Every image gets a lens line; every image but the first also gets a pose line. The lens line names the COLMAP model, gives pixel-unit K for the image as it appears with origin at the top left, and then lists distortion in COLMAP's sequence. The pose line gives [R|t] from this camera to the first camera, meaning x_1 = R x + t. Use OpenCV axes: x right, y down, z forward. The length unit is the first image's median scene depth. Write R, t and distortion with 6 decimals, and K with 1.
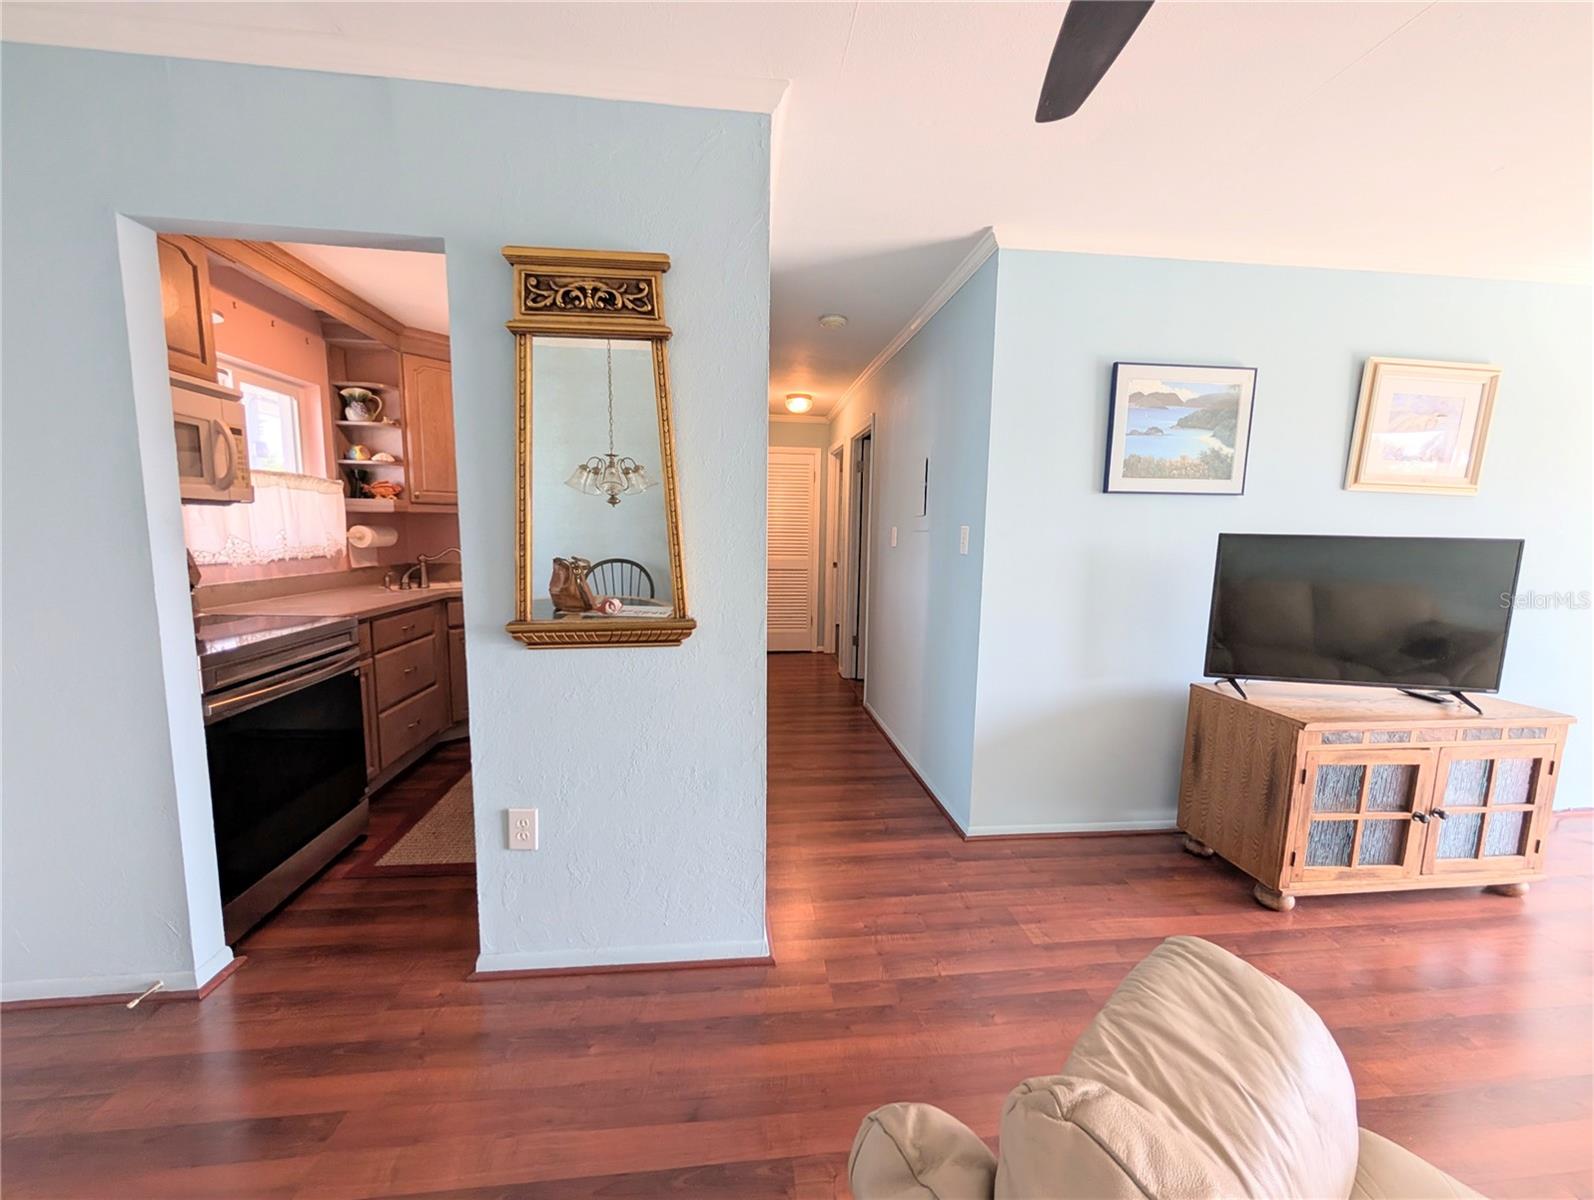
lens RADIAL K [[612.9, 0, 797.5], [0, 612.9, 601.8], [0, 0, 1]] dist [-0.000640, 0.000127]
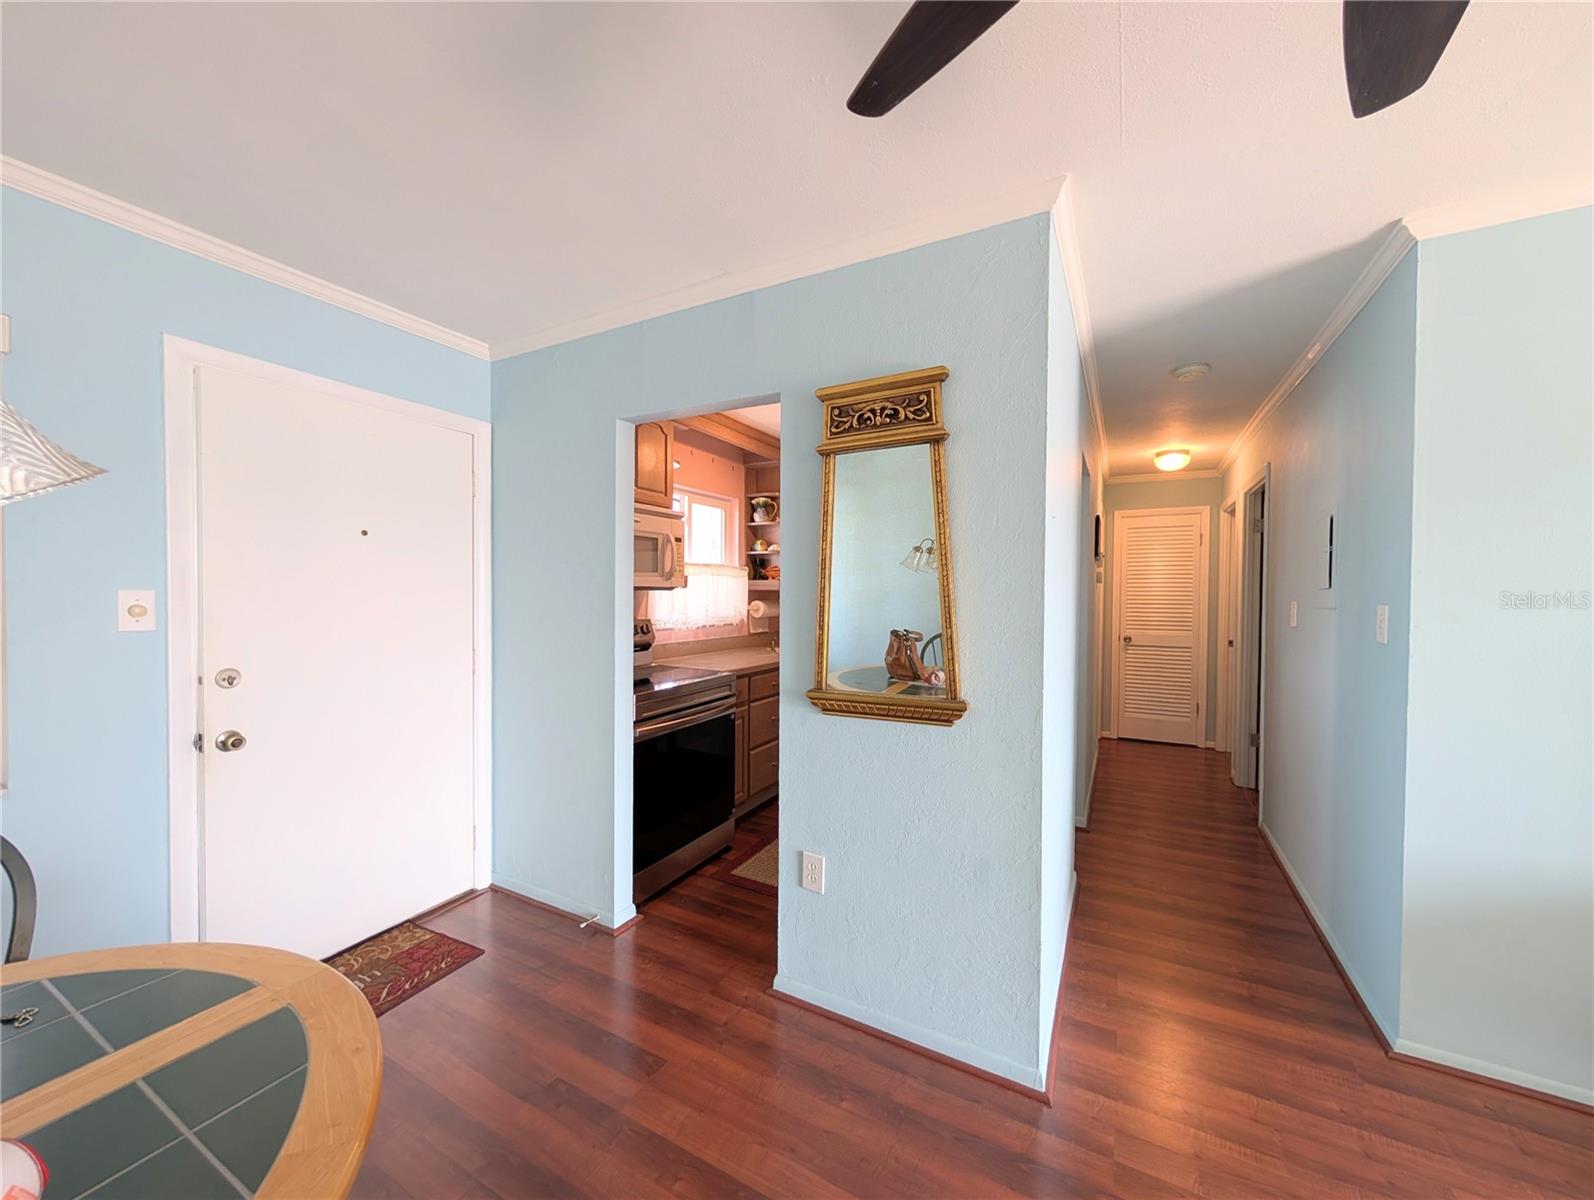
lens RADIAL K [[604.0, 0, 794.2], [0, 604.0, 602.0], [0, 0, 1]] dist [-0.000398, 0.000182]
pose [[0.819287, 0.000924, -0.573383, 0.119663], [-0.062615, 0.994162, -0.087866, -0.020601], [0.569954, 0.107889, 0.814562, 0.004967]]
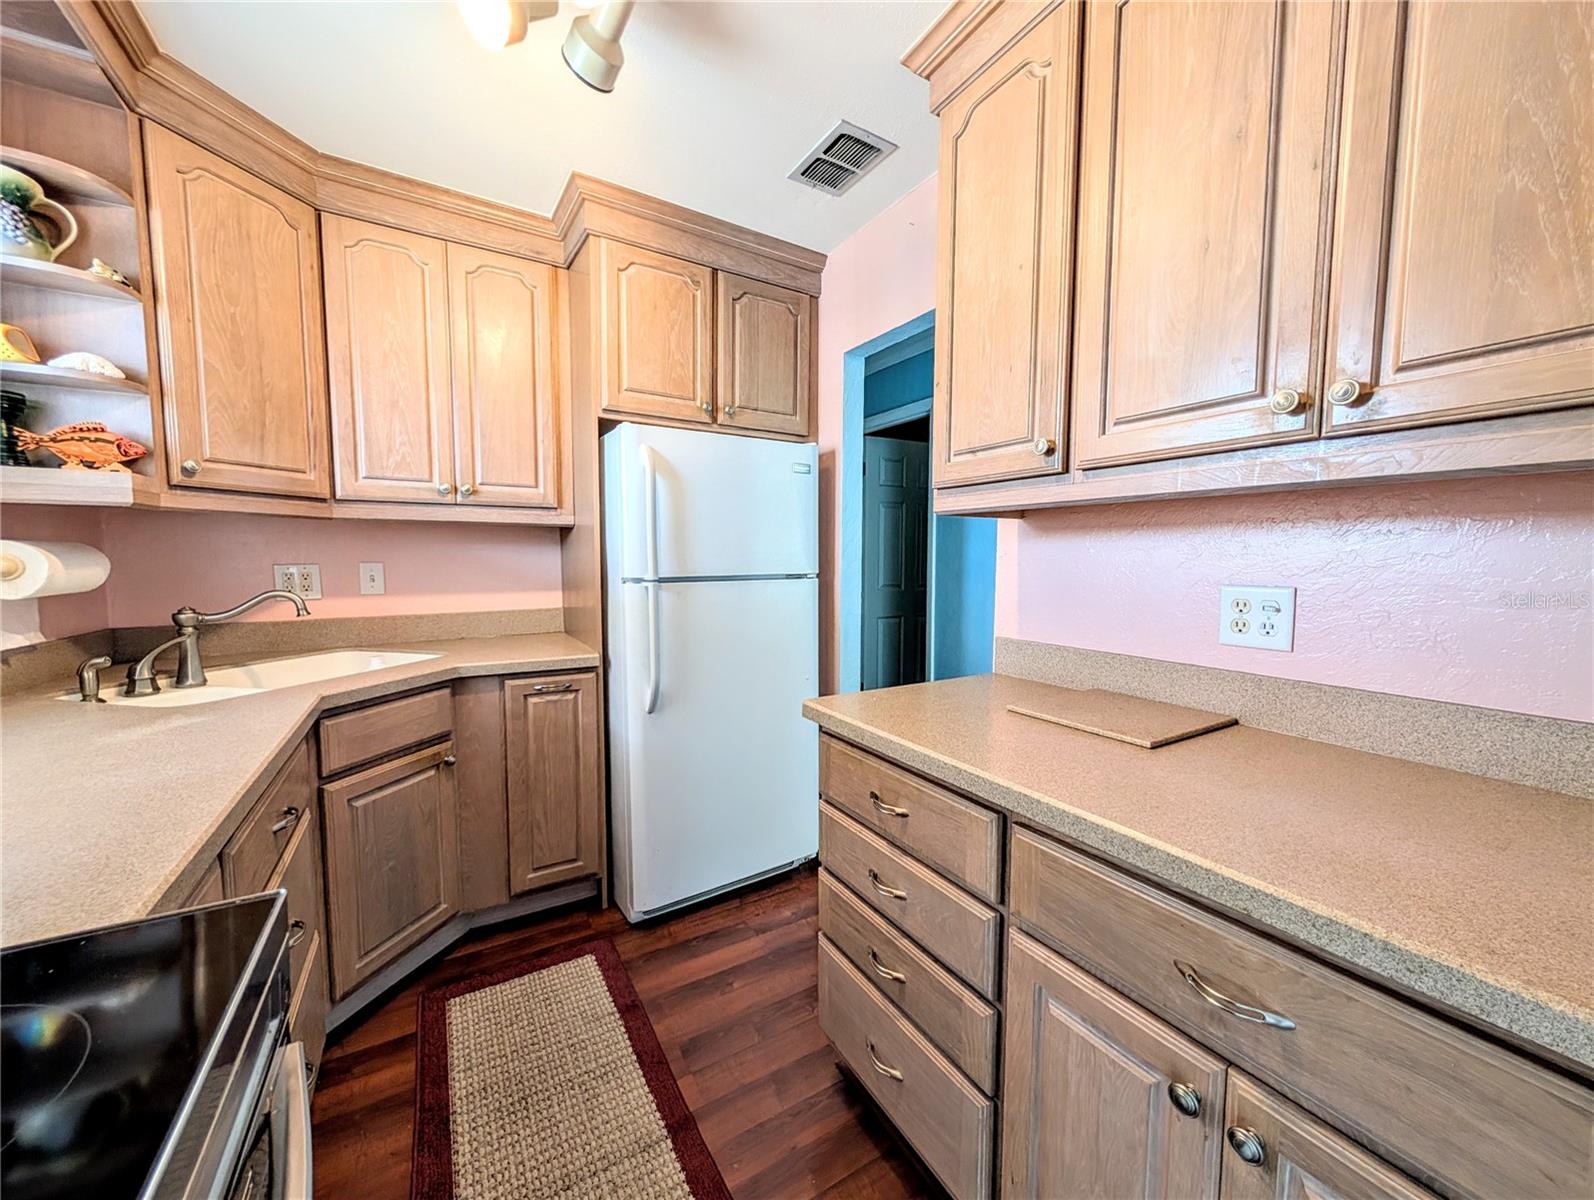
lens RADIAL K [[600.7, 0, 794.6], [0, 600.7, 602.8], [0, 0, 1]] dist [-0.001290, 0.000123]
pose [[0.908914, -0.043840, 0.414672, -0.626064], [0.059010, 0.997973, -0.023835, -0.072218], [-0.412786, 0.046134, 0.909659, 0.689055]]
